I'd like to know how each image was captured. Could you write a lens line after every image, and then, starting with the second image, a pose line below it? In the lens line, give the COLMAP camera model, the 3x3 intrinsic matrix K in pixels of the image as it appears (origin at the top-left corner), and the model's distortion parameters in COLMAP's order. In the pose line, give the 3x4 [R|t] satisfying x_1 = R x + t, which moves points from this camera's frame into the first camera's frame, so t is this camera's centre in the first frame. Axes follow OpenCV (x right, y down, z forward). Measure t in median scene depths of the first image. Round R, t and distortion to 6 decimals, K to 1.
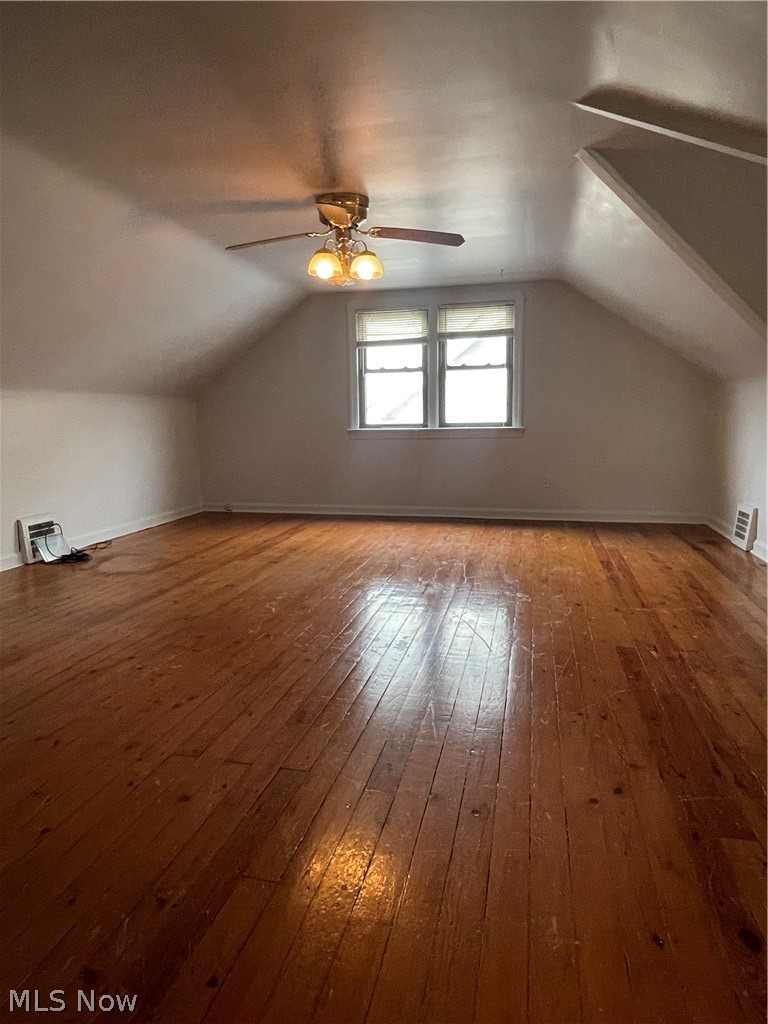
lens RADIAL K [[630.7, 0, 381.0], [0, 630.7, 508.1], [0, 0, 1]] dist [-0.023459, -0.000259]
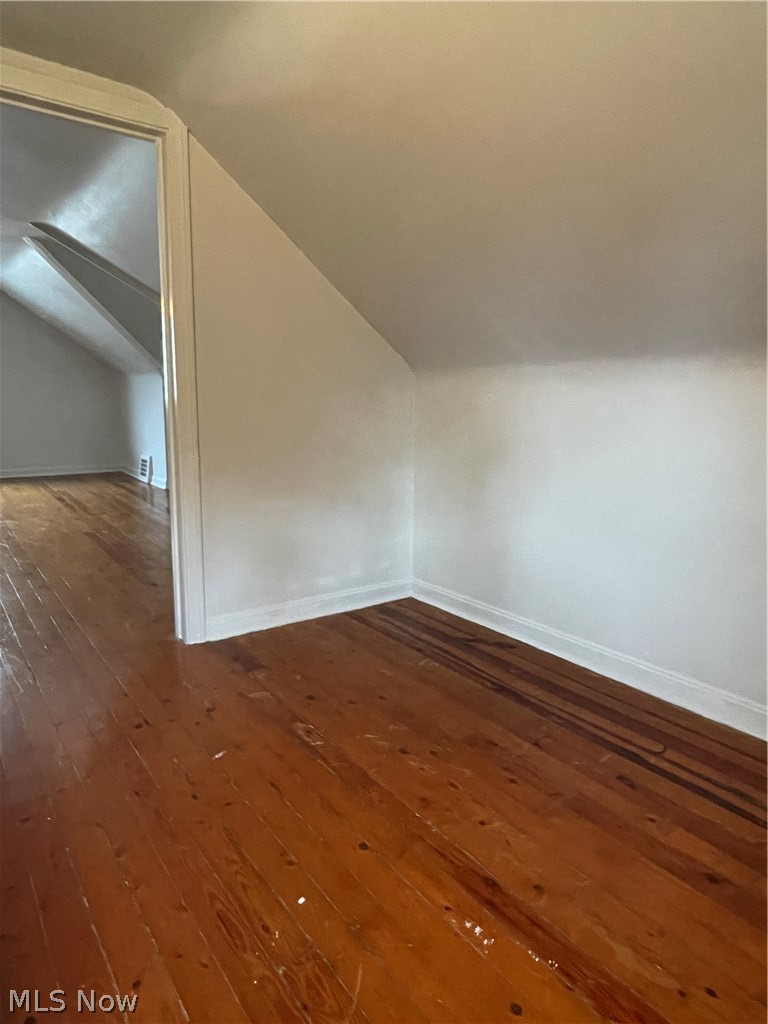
lens RADIAL K [[630.7, 0, 380.2], [0, 630.7, 510.5], [0, 0, 1]] dist [-0.023459, -0.000259]
pose [[0.639311, -0.118678, 0.759735, -0.256675], [0.080039, 0.992922, 0.087752, 0.043937], [-0.764771, 0.004708, 0.644285, -0.472521]]
